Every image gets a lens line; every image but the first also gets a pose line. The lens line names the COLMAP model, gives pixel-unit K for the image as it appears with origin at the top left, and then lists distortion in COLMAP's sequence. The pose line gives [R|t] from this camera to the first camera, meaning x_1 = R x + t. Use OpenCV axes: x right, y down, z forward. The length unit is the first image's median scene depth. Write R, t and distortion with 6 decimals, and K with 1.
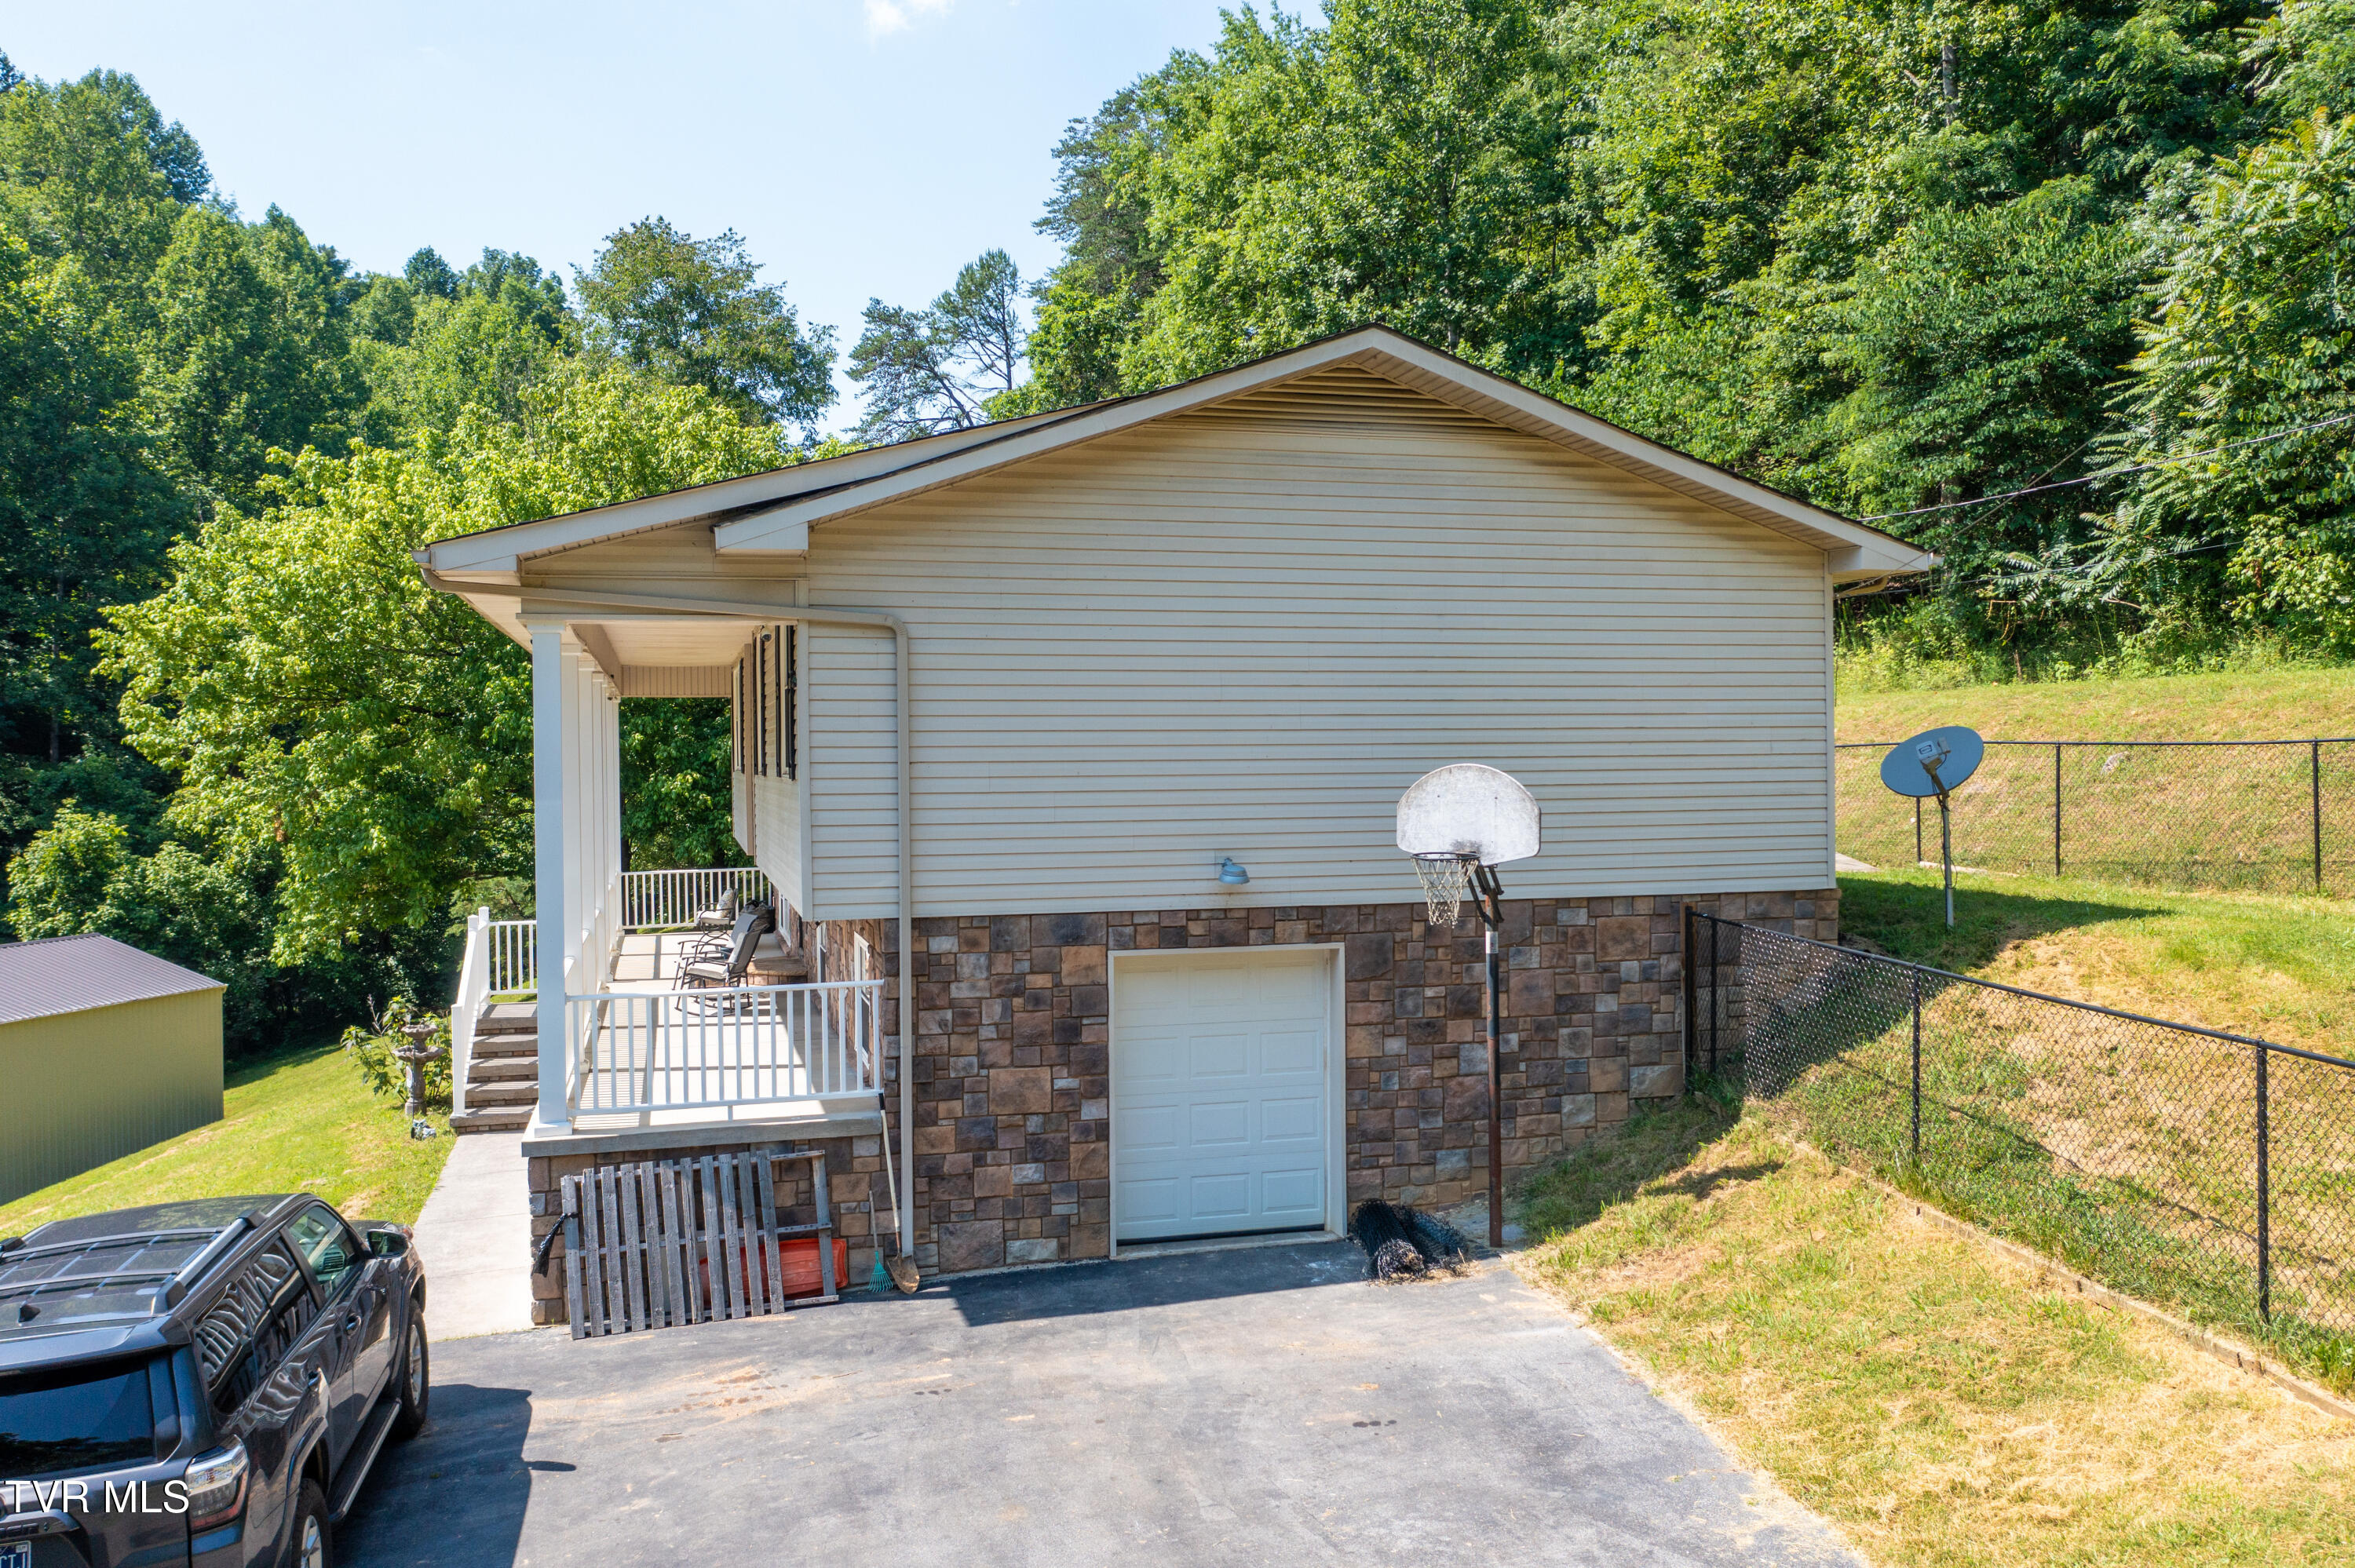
lens RADIAL K [[1869.5, 0, 1177.5], [0, 1869.5, 784.0], [0, 0, 1]] dist [-0.005140, 0.012187]
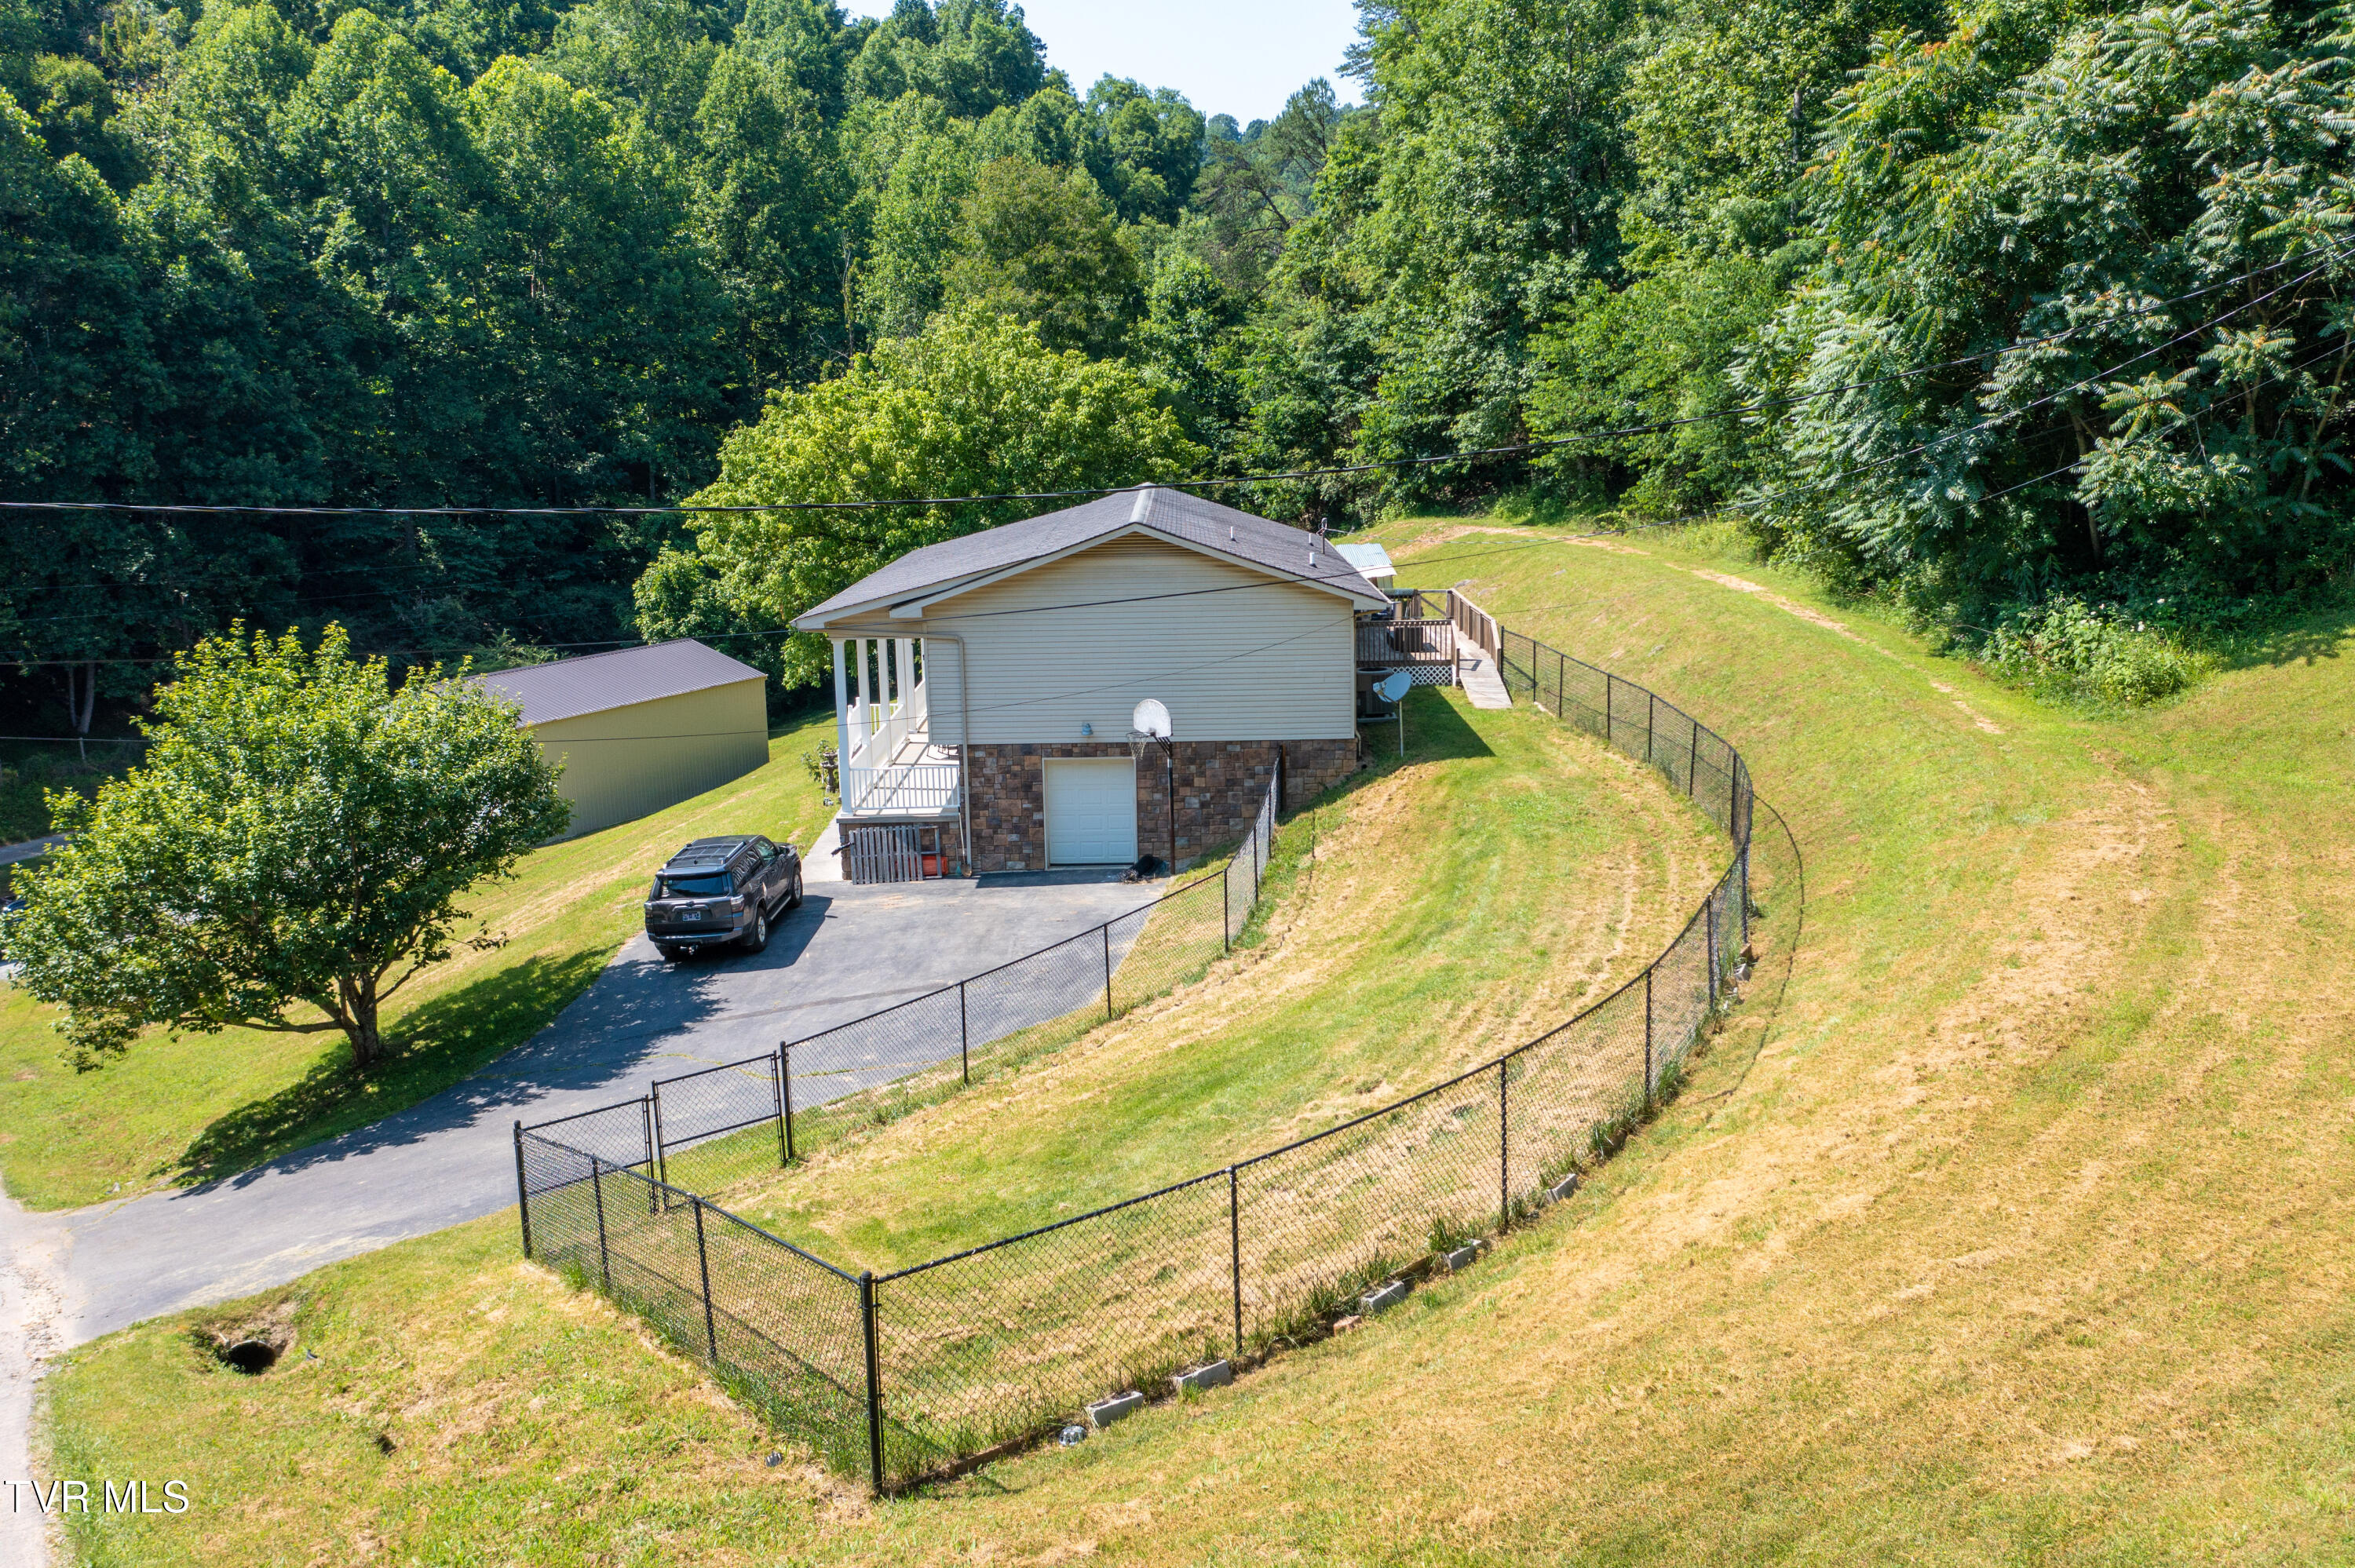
lens RADIAL K [[1869.5, 0, 1177.5], [0, 1869.5, 784.0], [0, 0, 1]] dist [-0.005140, 0.012187]
pose [[0.965198, 0.047896, -0.257097, 0.718142], [0.002937, 0.981039, 0.193790, -0.334849], [0.261504, -0.187801, 0.946756, -1.271483]]
